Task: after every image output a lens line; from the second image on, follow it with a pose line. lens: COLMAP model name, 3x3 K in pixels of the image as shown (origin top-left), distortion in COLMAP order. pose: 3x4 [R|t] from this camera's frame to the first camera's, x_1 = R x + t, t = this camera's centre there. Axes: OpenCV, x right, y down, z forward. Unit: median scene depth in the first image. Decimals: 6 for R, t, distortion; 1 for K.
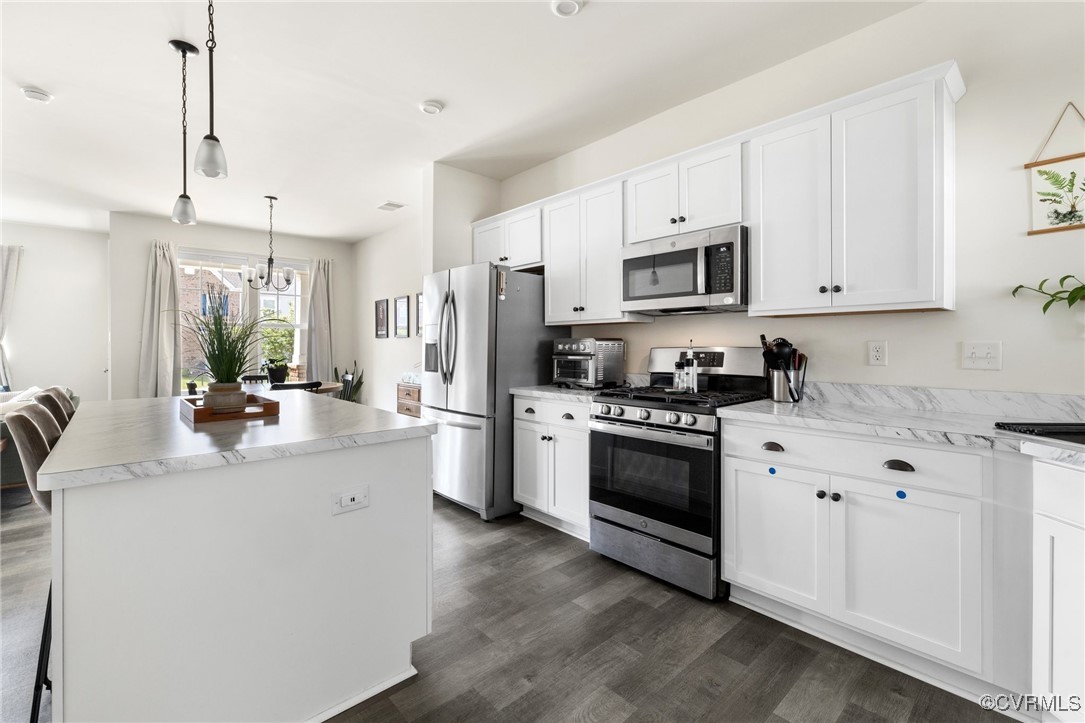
lens RADIAL K [[470.6, 0, 539.0], [0, 470.6, 340.8], [0, 0, 1]] dist [-0.001265, -0.000026]
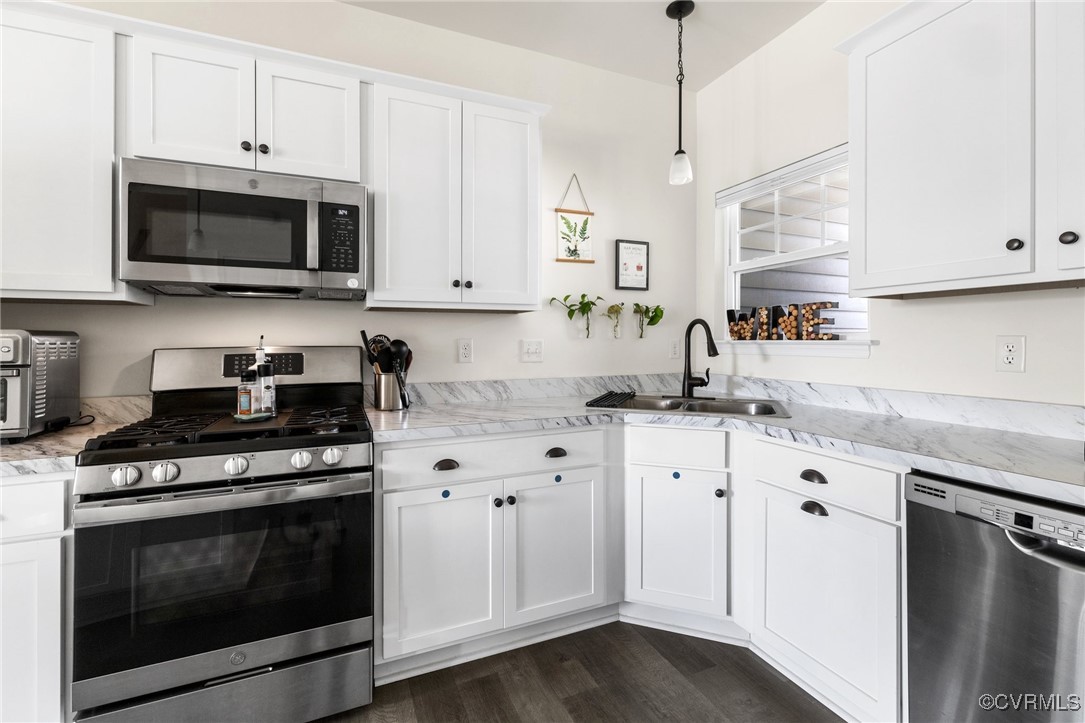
lens RADIAL K [[470.6, 0, 539.0], [0, 470.6, 340.8], [0, 0, 1]] dist [-0.001265, -0.000026]
pose [[0.328256, 0.003482, 0.944582, -0.204764], [-0.003756, 0.999990, -0.002381, 0.005703], [-0.944581, -0.002766, 0.328266, 0.490004]]
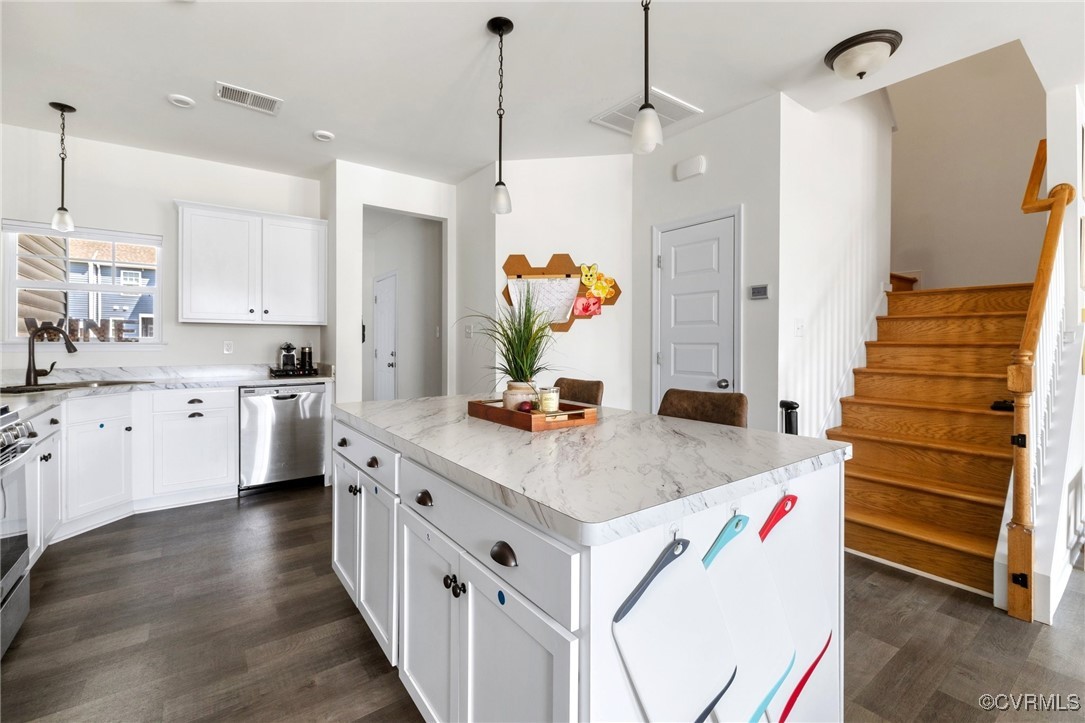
lens RADIAL K [[470.6, 0, 539.0], [0, 470.6, 340.8], [0, 0, 1]] dist [-0.001265, -0.000026]
pose [[-0.994497, 0.002076, 0.104748, -0.725047], [0.001370, 0.999976, -0.006808, 0.009580], [-0.104760, -0.006627, -0.994475, 1.756525]]
